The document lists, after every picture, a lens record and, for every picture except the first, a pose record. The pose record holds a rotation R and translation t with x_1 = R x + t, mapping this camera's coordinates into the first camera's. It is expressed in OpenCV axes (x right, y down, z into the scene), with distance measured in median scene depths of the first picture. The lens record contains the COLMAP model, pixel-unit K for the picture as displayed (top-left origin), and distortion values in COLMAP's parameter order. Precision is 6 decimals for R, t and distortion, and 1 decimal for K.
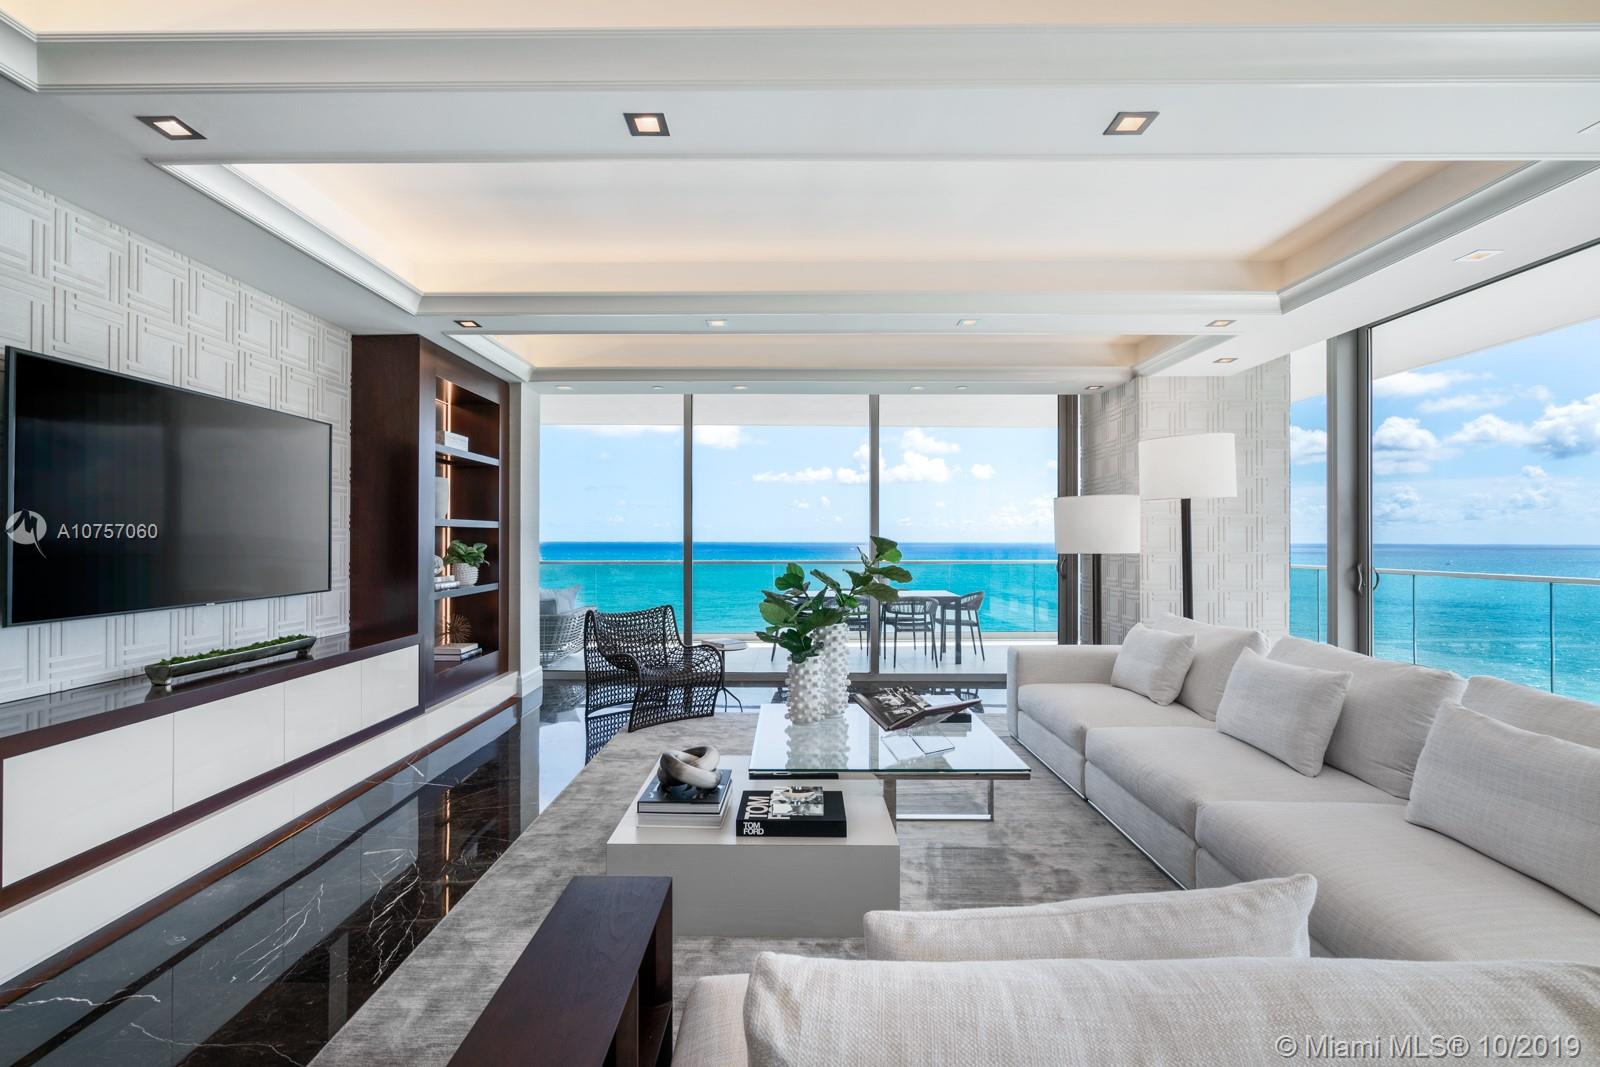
lens RADIAL K [[738.4, 0, 801.2], [0, 738.4, 531.9], [0, 0, 1]] dist [-0.002153, -0.000721]
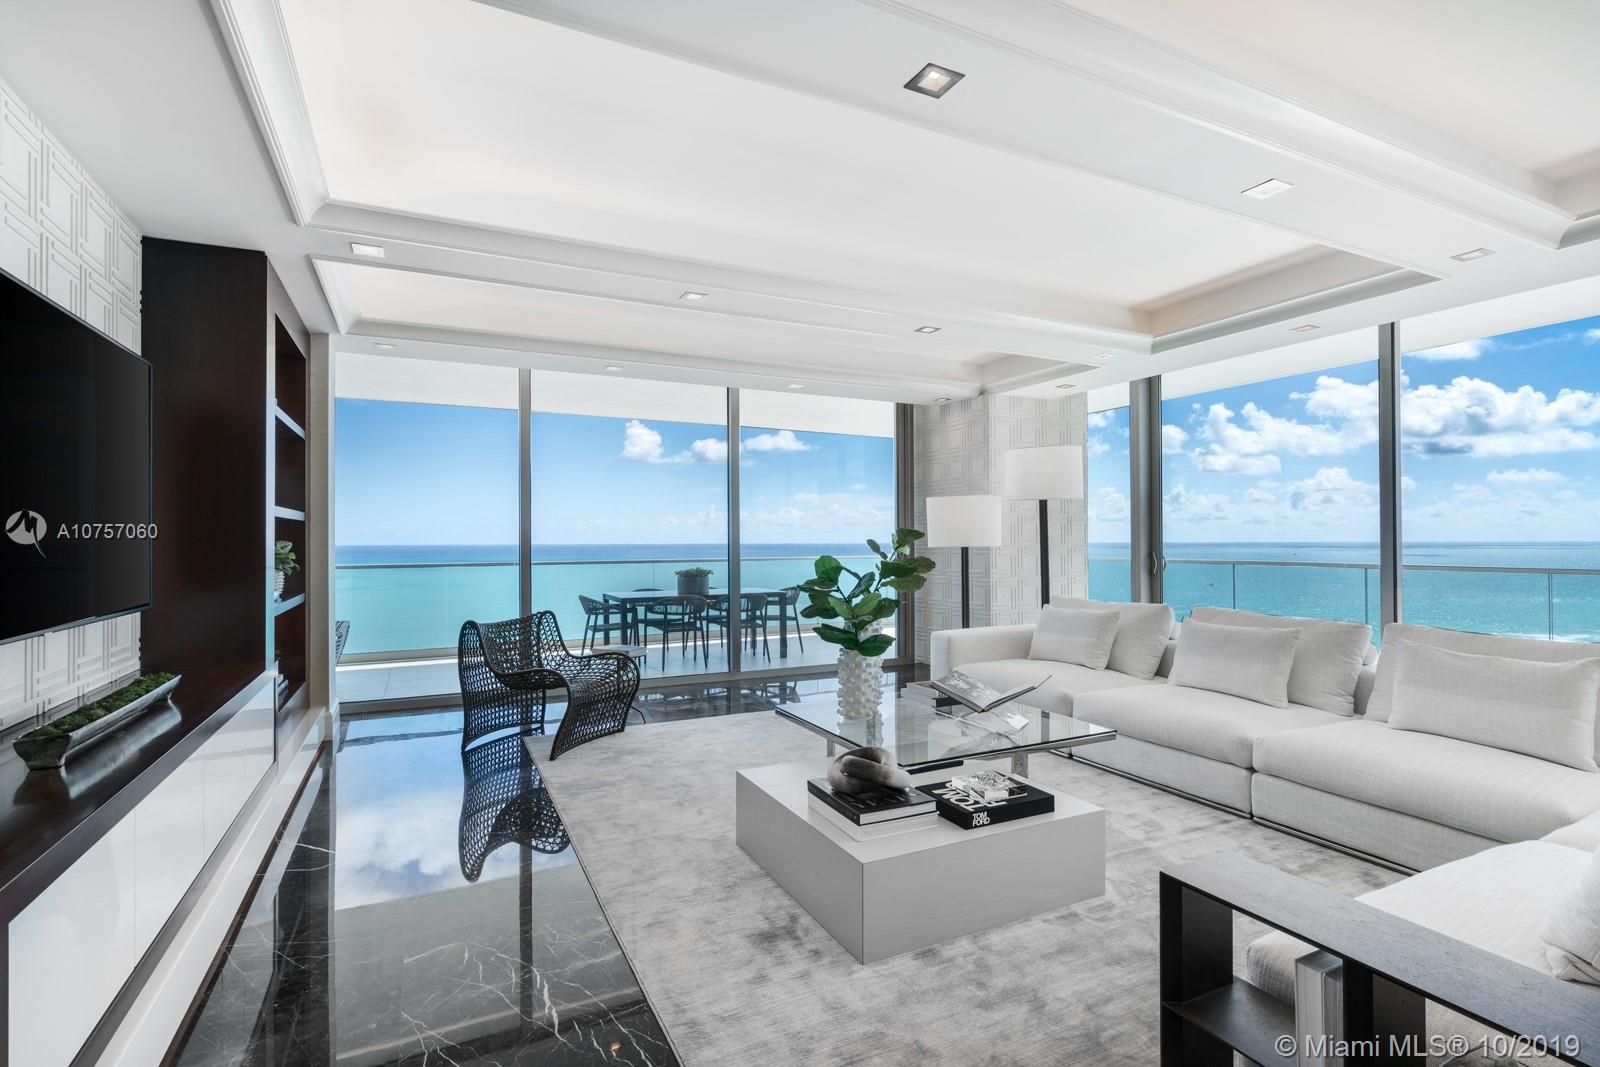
lens RADIAL K [[738.4, 0, 797.4], [0, 738.4, 535.4], [0, 0, 1]] dist [-0.002153, -0.000721]
pose [[0.895706, -0.001151, 0.444646, -0.317805], [0.000108, 0.999997, 0.002372, 0.008721], [-0.444647, -0.002077, 0.895703, 0.098594]]
